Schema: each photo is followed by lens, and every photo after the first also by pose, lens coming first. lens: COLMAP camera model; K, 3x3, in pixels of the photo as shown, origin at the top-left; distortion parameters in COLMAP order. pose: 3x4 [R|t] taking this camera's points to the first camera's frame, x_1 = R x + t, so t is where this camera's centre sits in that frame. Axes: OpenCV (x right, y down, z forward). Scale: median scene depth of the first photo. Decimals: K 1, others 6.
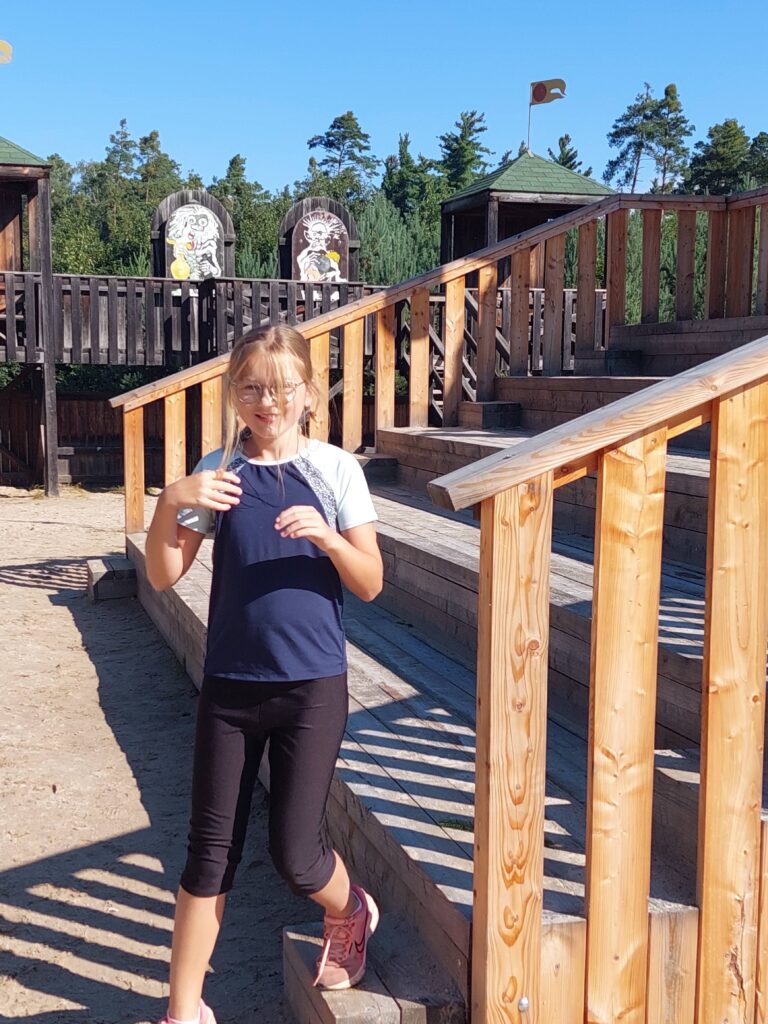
lens RADIAL K [[1425.1, 0, 384.0], [0, 1425.1, 512.0], [0, 0, 1]] dist [-0.000699, 0.002162]
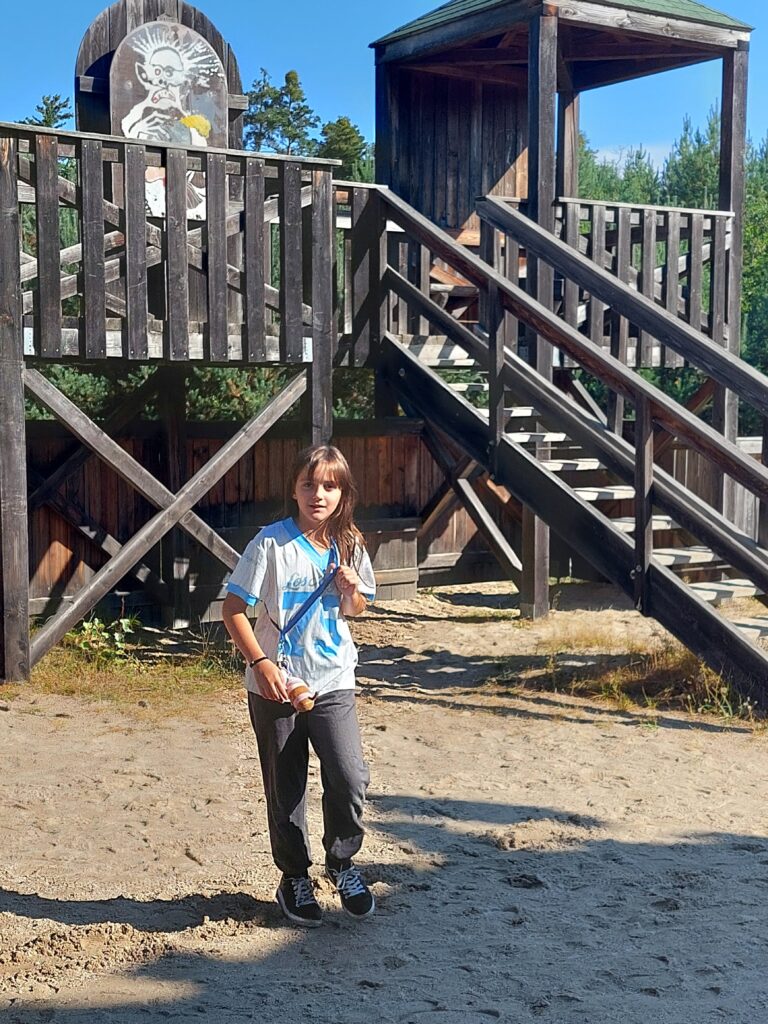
lens RADIAL K [[1425.1, 0, 384.0], [0, 1425.1, 512.0], [0, 0, 1]] dist [-0.000699, 0.002162]
pose [[0.951682, -0.030503, 0.305565, -0.123449], [0.034378, 0.999382, -0.007304, -0.047527], [-0.305154, 0.017456, 0.952143, 0.541887]]
